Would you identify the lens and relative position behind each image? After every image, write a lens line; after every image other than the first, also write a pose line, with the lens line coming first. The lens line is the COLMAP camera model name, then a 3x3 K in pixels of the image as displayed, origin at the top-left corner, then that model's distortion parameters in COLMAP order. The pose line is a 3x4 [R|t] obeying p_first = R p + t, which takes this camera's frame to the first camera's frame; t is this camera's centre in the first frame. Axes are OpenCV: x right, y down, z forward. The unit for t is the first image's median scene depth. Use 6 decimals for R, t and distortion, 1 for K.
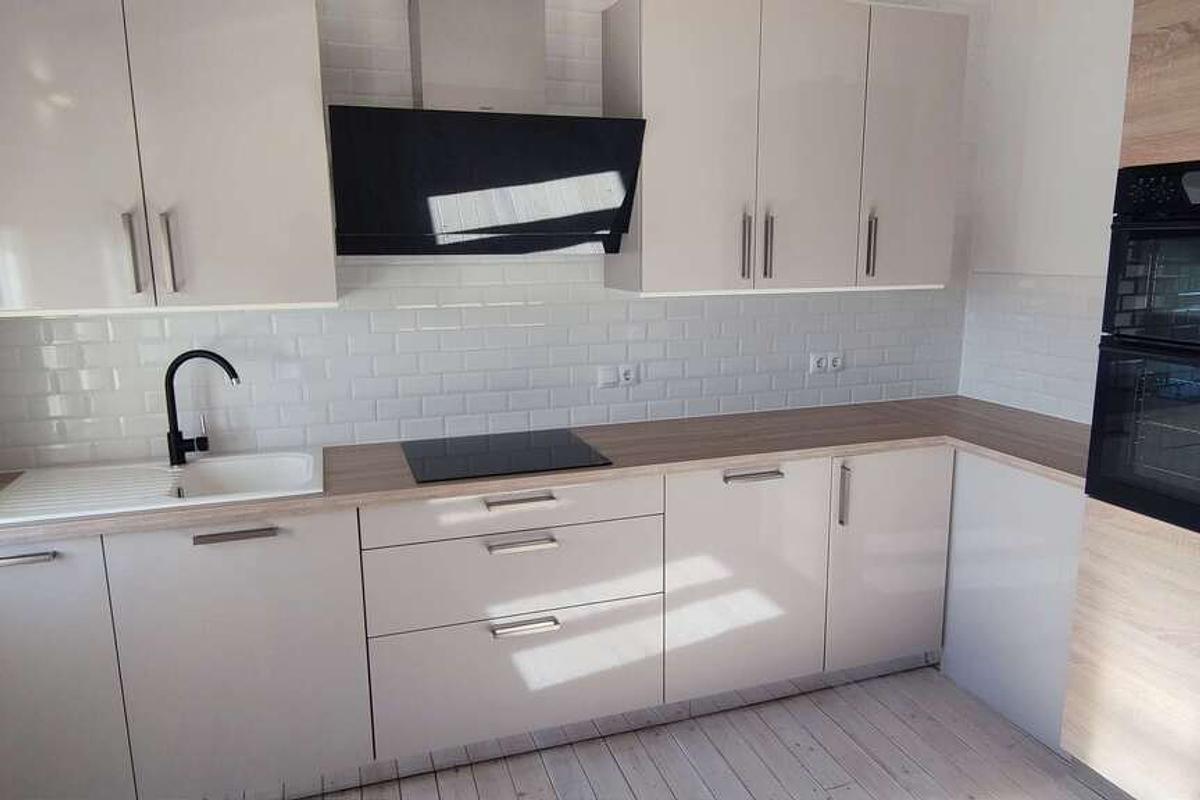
lens RADIAL K [[799.4, 0, 603.3], [0, 799.4, 402.0], [0, 0, 1]] dist [-0.005046, 0.001246]
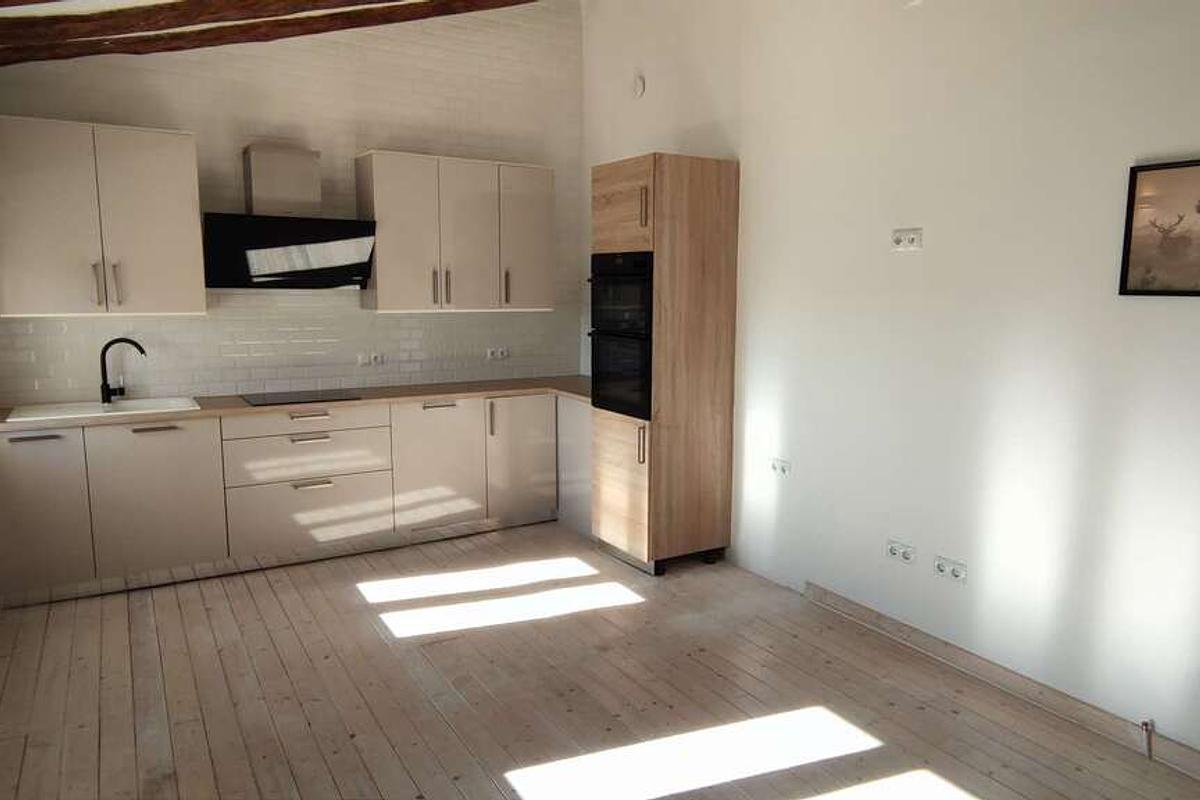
lens RADIAL K [[799.4, 0, 603.3], [0, 799.4, 402.0], [0, 0, 1]] dist [-0.005046, 0.001246]
pose [[0.973897, -0.015404, 0.226468, 0.143219], [0.026269, 0.998640, -0.045042, 0.185901], [-0.225466, 0.049816, 0.972977, -0.983346]]
